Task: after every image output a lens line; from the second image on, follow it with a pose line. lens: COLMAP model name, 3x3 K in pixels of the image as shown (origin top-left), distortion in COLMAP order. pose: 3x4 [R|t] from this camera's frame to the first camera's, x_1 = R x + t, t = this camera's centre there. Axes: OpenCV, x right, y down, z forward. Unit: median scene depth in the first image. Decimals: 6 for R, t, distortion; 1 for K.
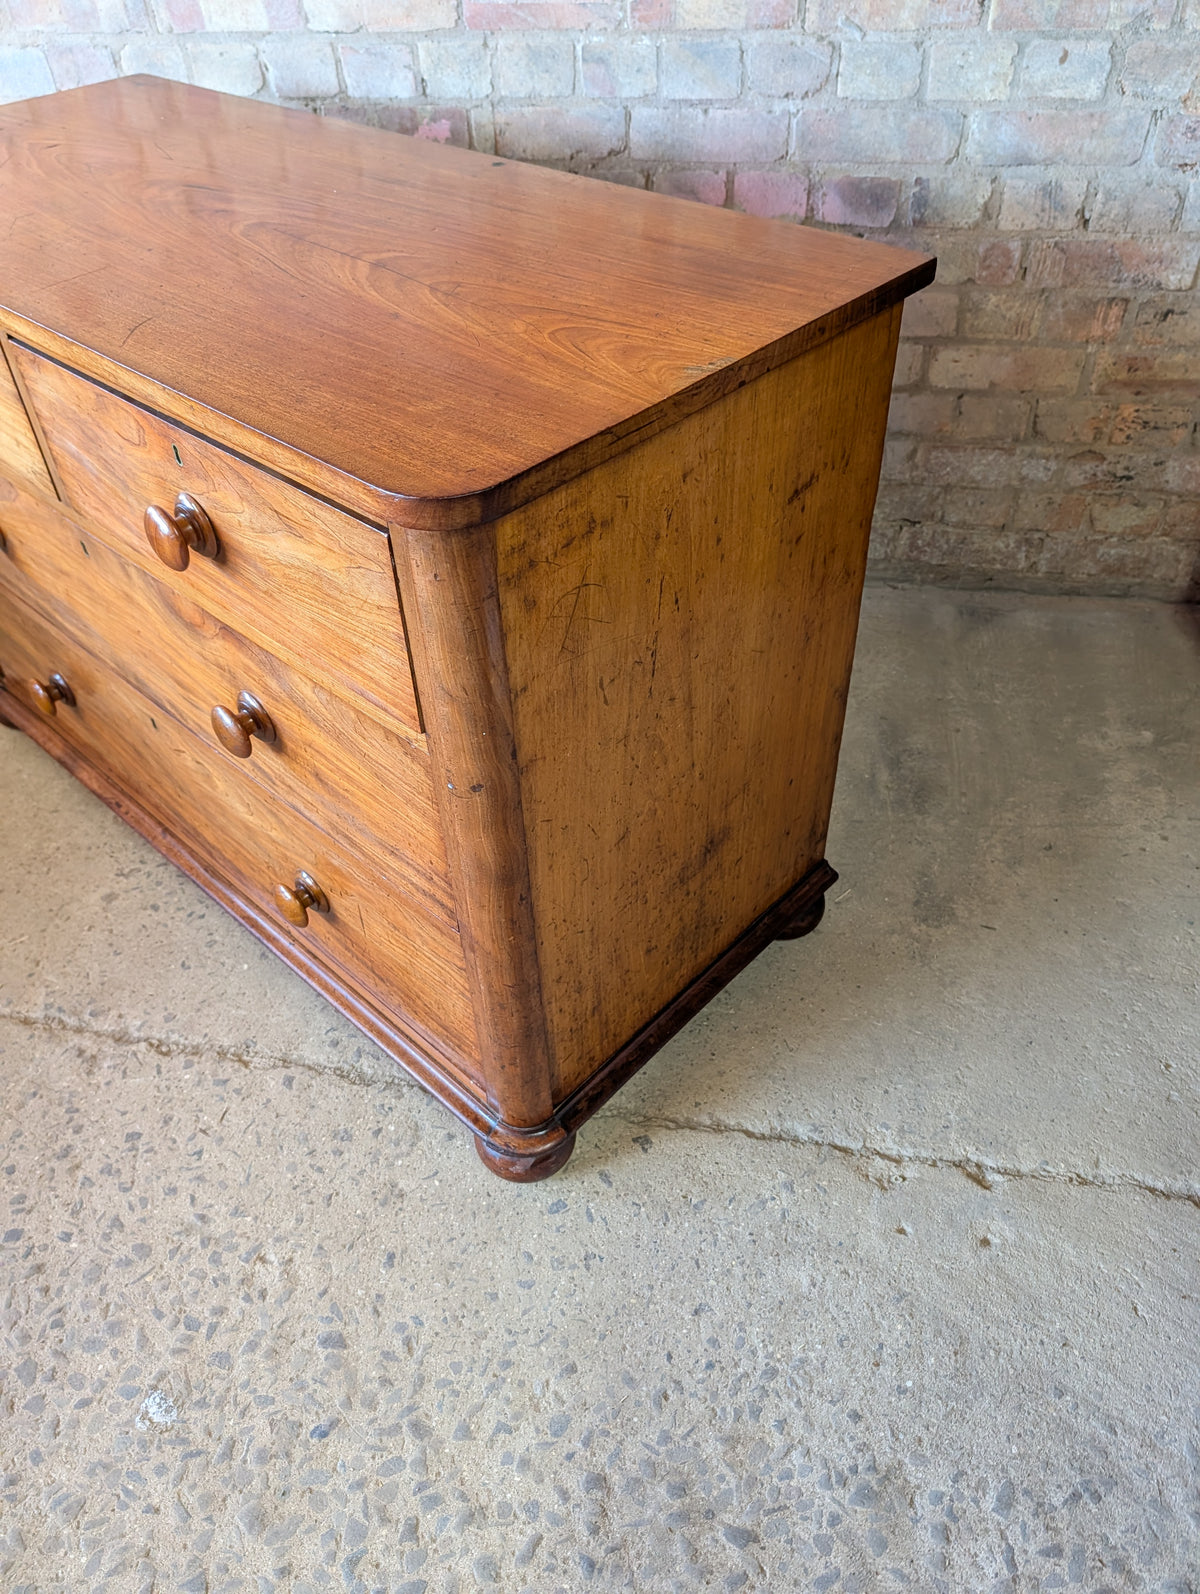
lens RADIAL K [[1161.4, 0, 579.6], [0, 1161.4, 810.9], [0, 0, 1]] dist [-0.002148, -0.004631]
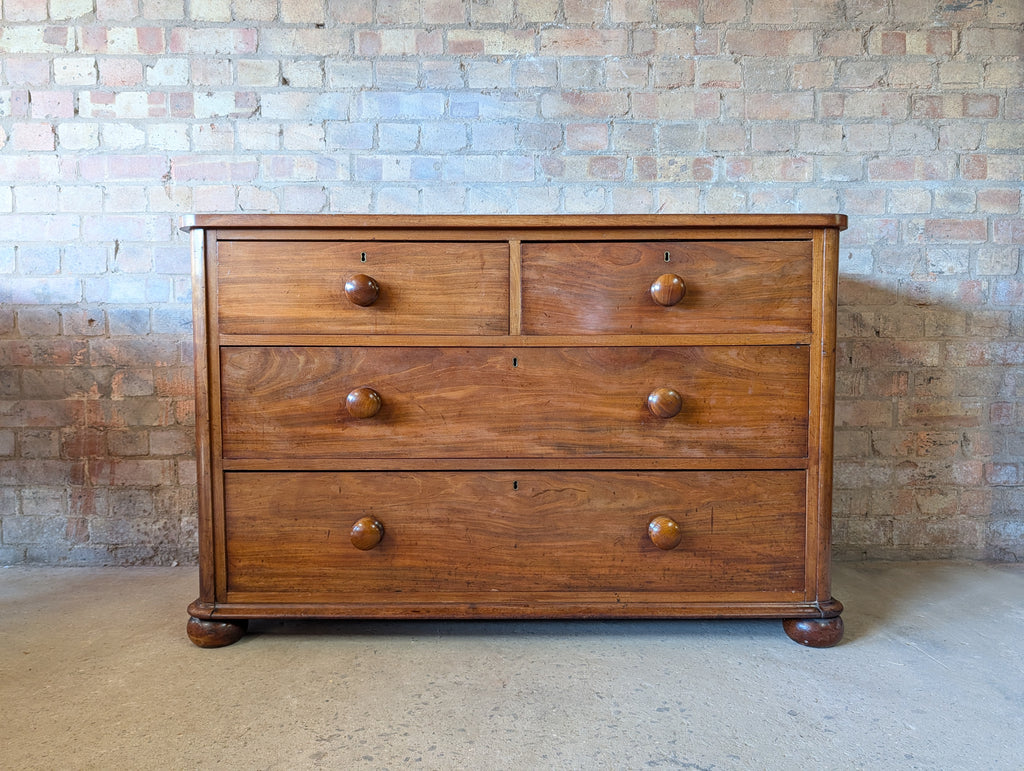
lens RADIAL K [[742.9, 0, 515.7], [0, 742.9, 394.1], [0, 0, 1]] dist [0.000875, 0.005548]
pose [[0.978834, 0.028349, 0.202682, -0.364909], [0.109202, 0.765241, -0.634414, 0.256733], [-0.173085, 0.643119, 0.745948, 0.271241]]
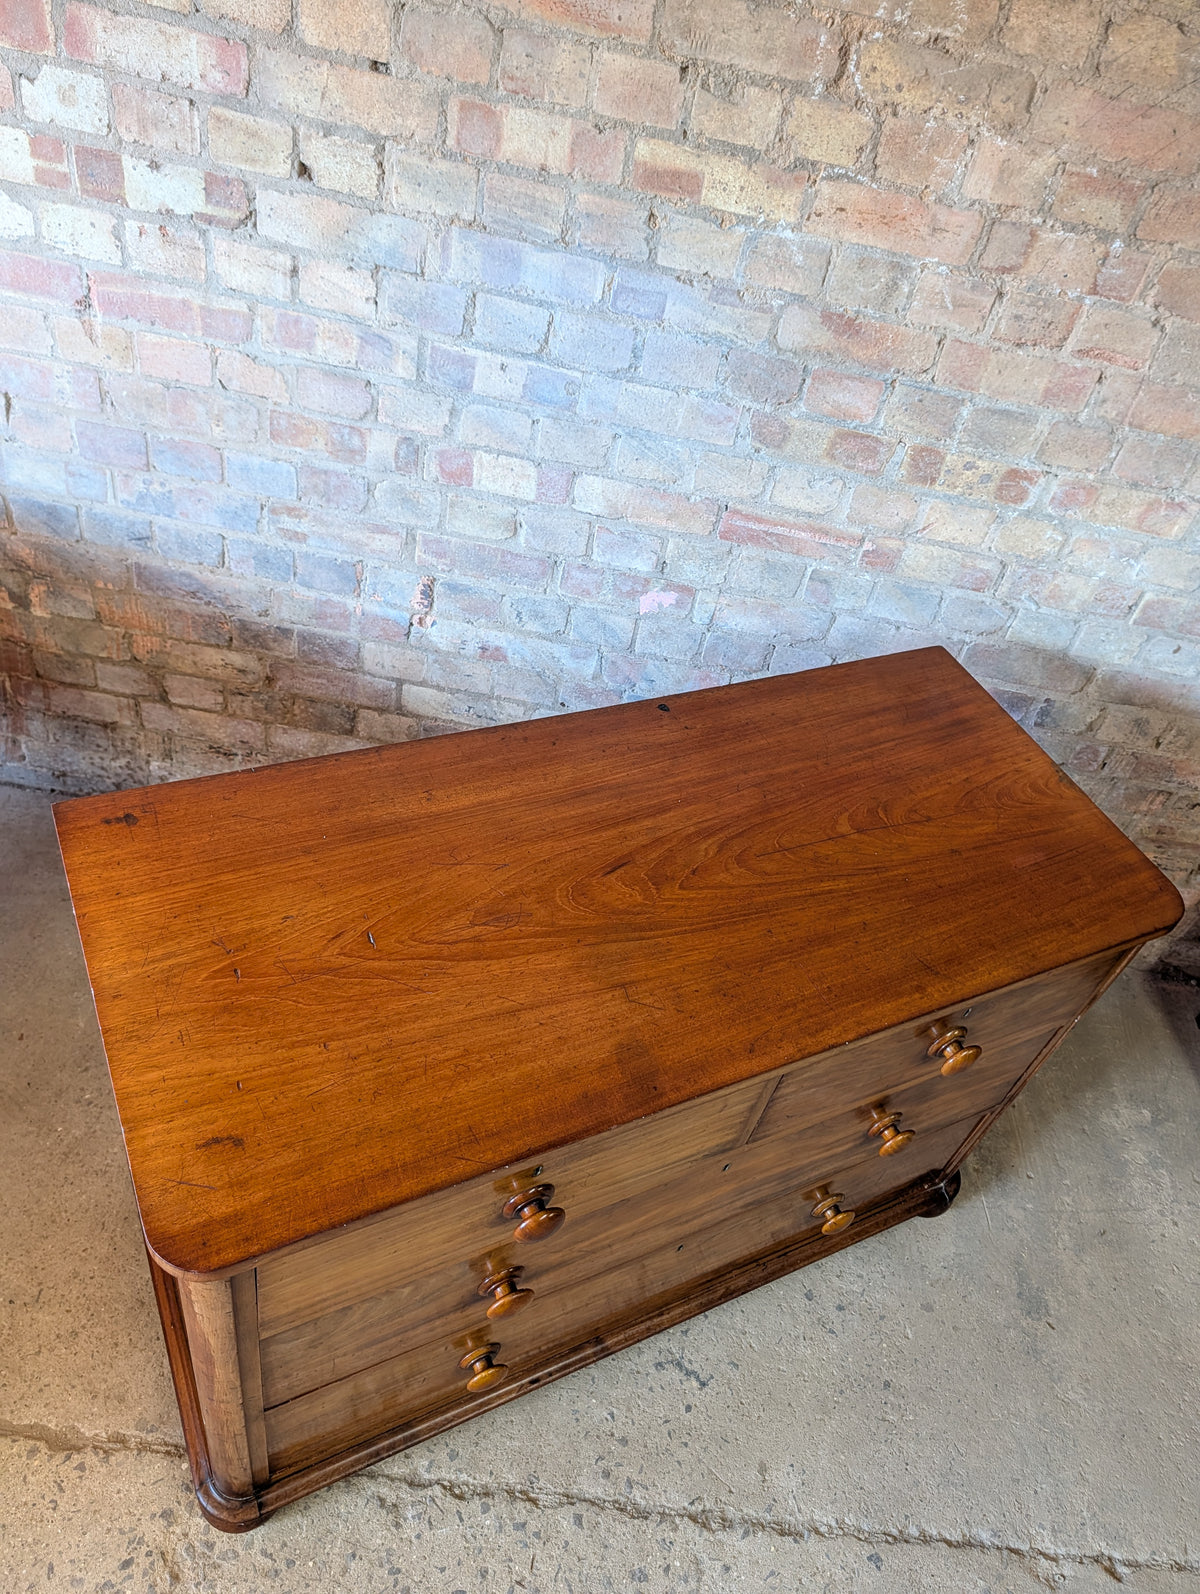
lens RADIAL K [[1159.0, 0, 619.8], [0, 1159.0, 800.7], [0, 0, 1]] dist [-0.003181, 0.004354]
pose [[0.962696, 0.060378, 0.263761, -0.466332], [-0.069568, 0.997248, 0.025630, -0.431922], [-0.261488, -0.043023, 0.964247, -0.082704]]
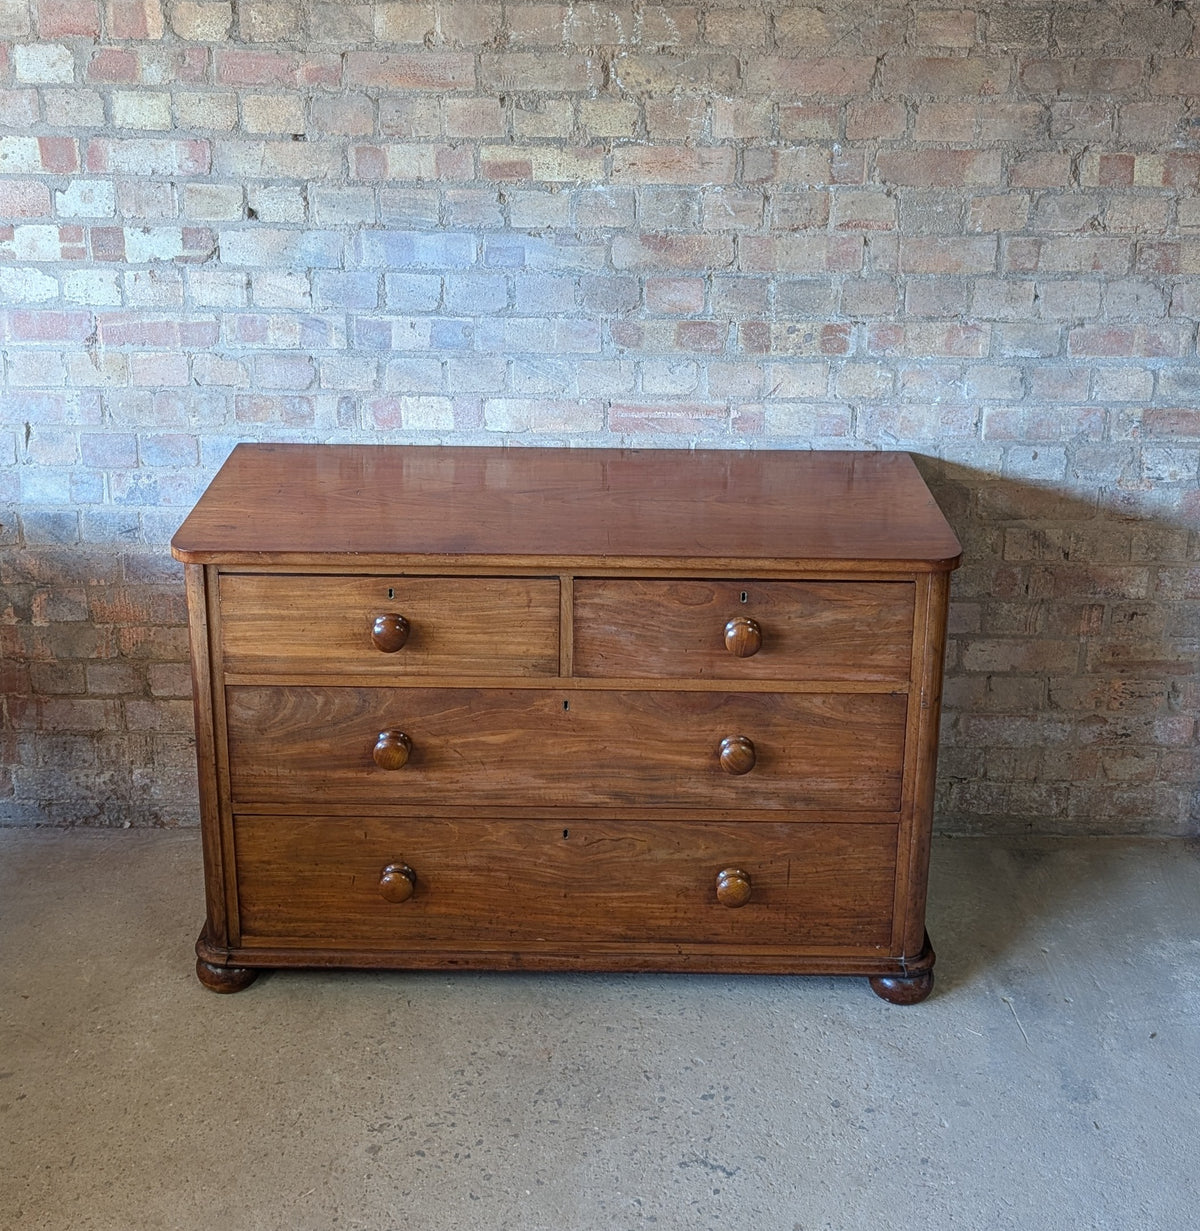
lens RADIAL K [[1658.7, 0, 582.5], [0, 1658.7, 444.8], [0, 0, 1]] dist [0.200290, -0.818757]
pose [[0.981154, -0.008100, 0.193056, -0.495692], [0.092219, 0.897619, -0.431016, 0.172504], [-0.169800, 0.440697, 0.881450, -0.693900]]
